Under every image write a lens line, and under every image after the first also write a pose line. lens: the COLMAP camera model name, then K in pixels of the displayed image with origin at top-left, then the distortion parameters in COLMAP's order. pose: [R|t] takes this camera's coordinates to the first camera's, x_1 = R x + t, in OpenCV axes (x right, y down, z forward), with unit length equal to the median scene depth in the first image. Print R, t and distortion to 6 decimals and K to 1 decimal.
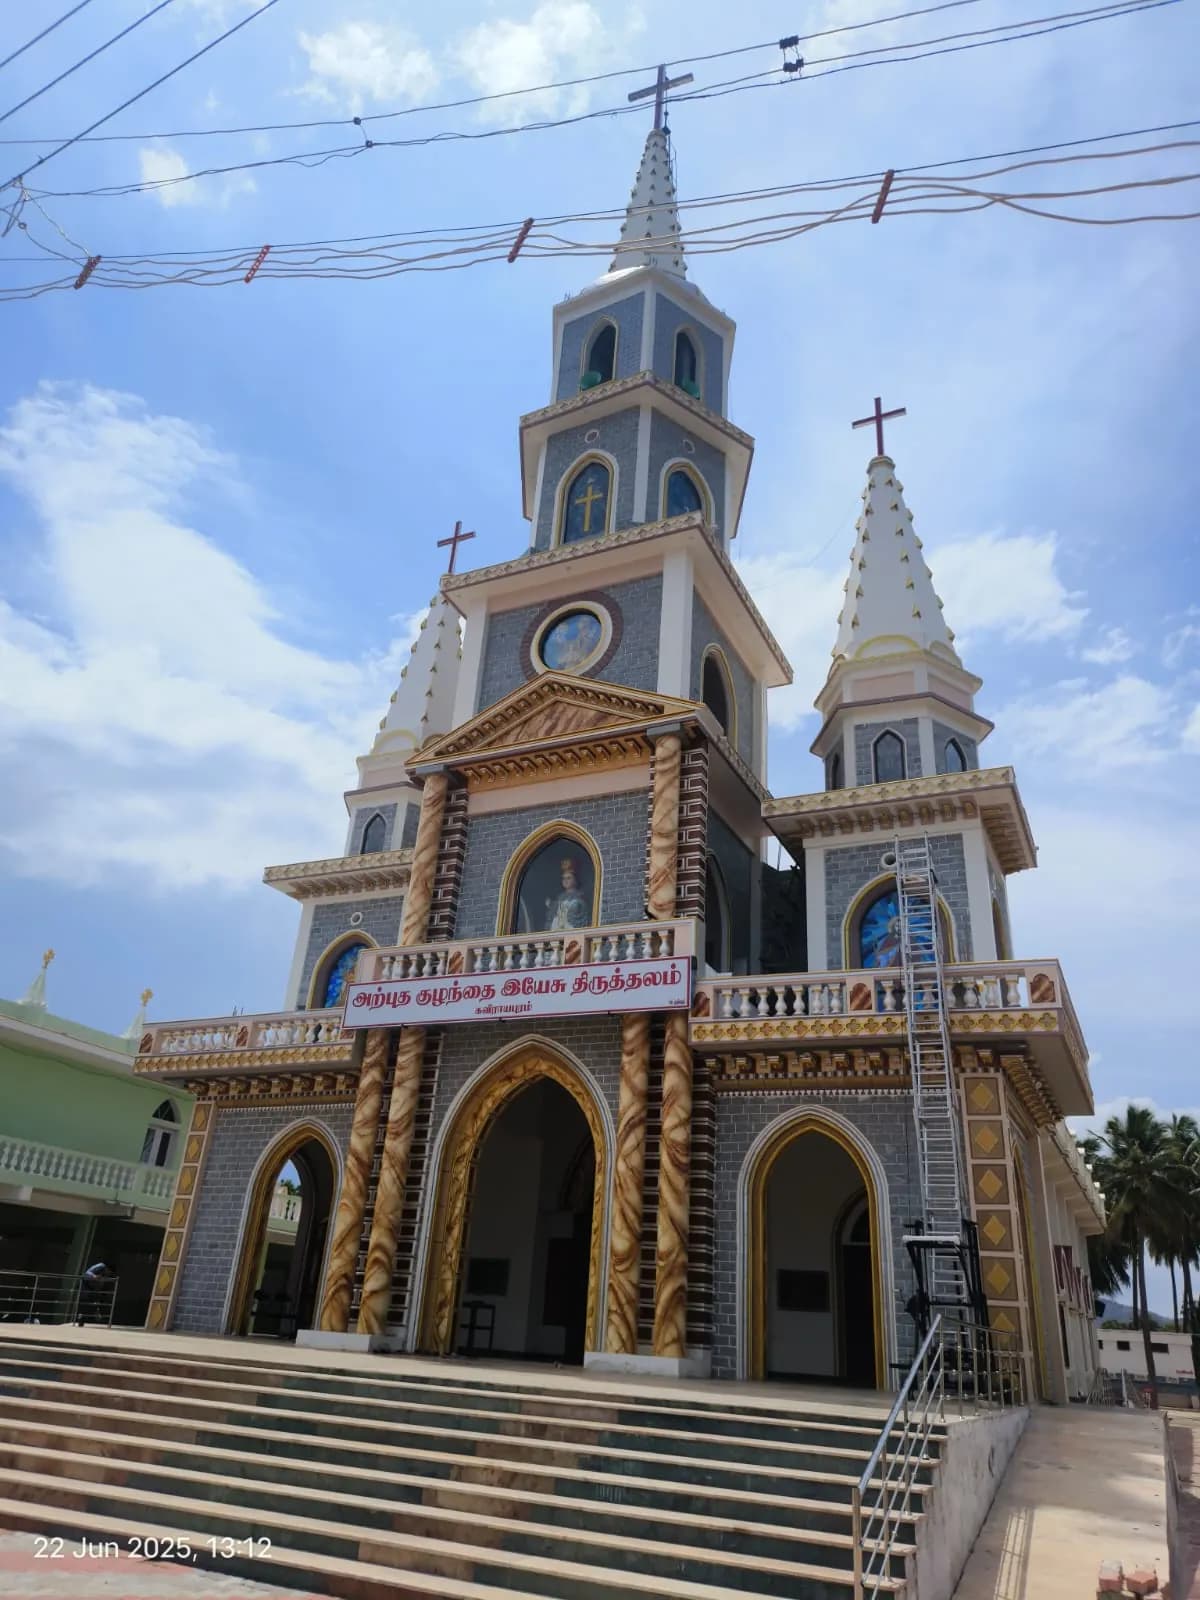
lens RADIAL K [[1119.1, 0, 603.6], [0, 1119.1, 801.2], [0, 0, 1]] dist [0.038936, -0.014229]
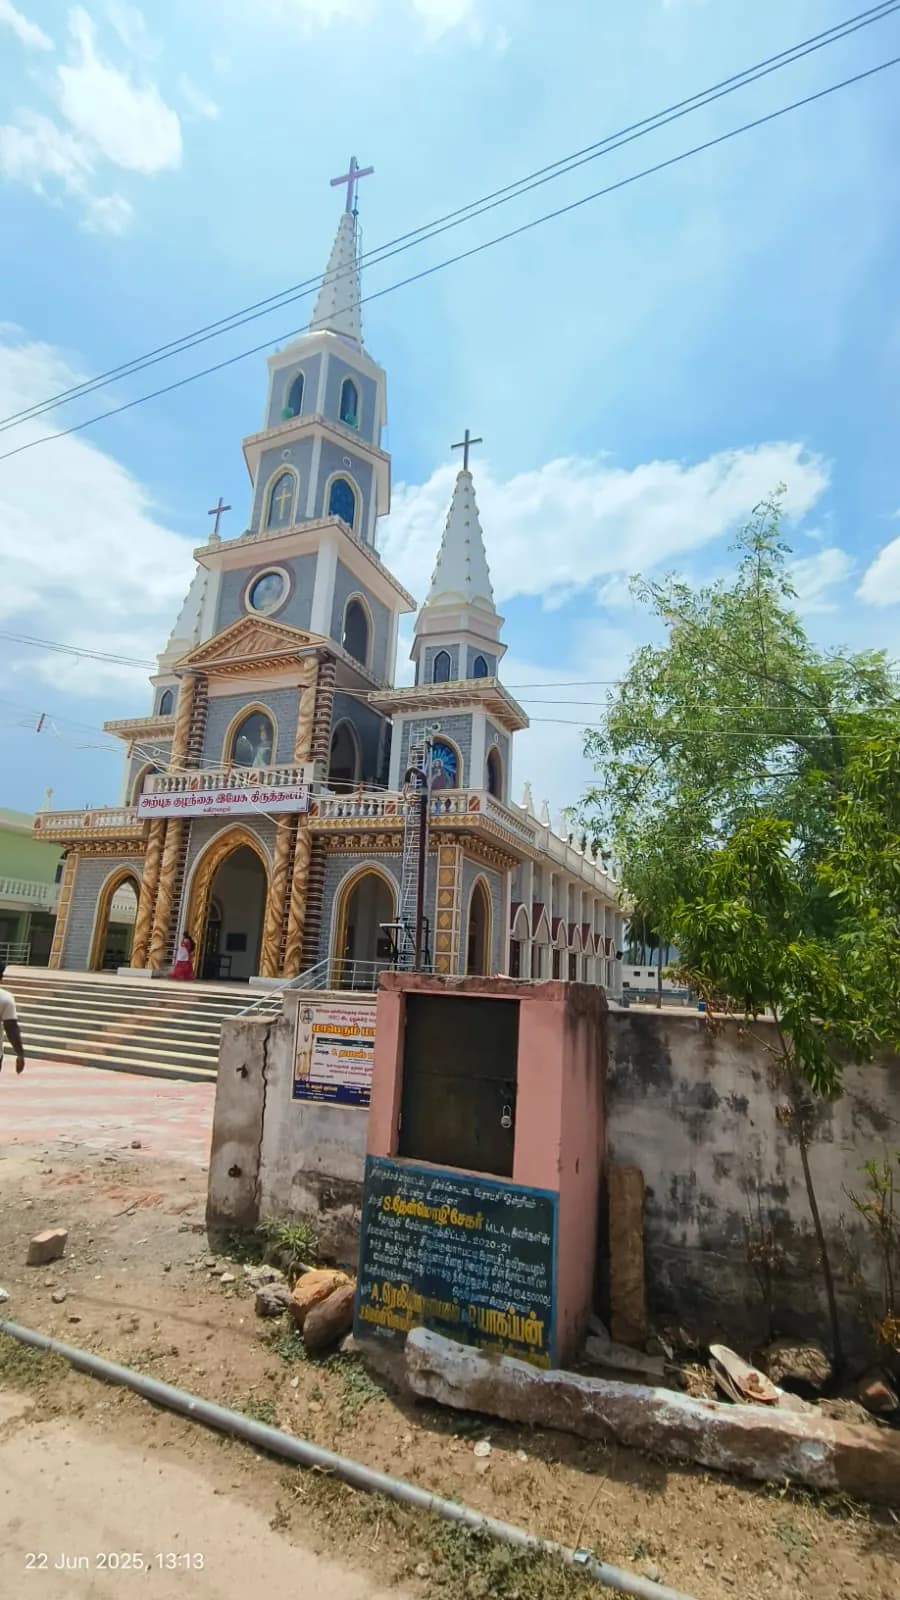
lens RADIAL K [[759.3, 0, 449.3], [0, 759.3, 805.1], [0, 0, 1]] dist [-0.011503, 0.001435]
pose [[0.999547, 0.000571, 0.030077, 0.231072], [-0.007216, 0.975179, 0.221302, -0.092550], [-0.029204, -0.221419, 0.974741, -0.212404]]
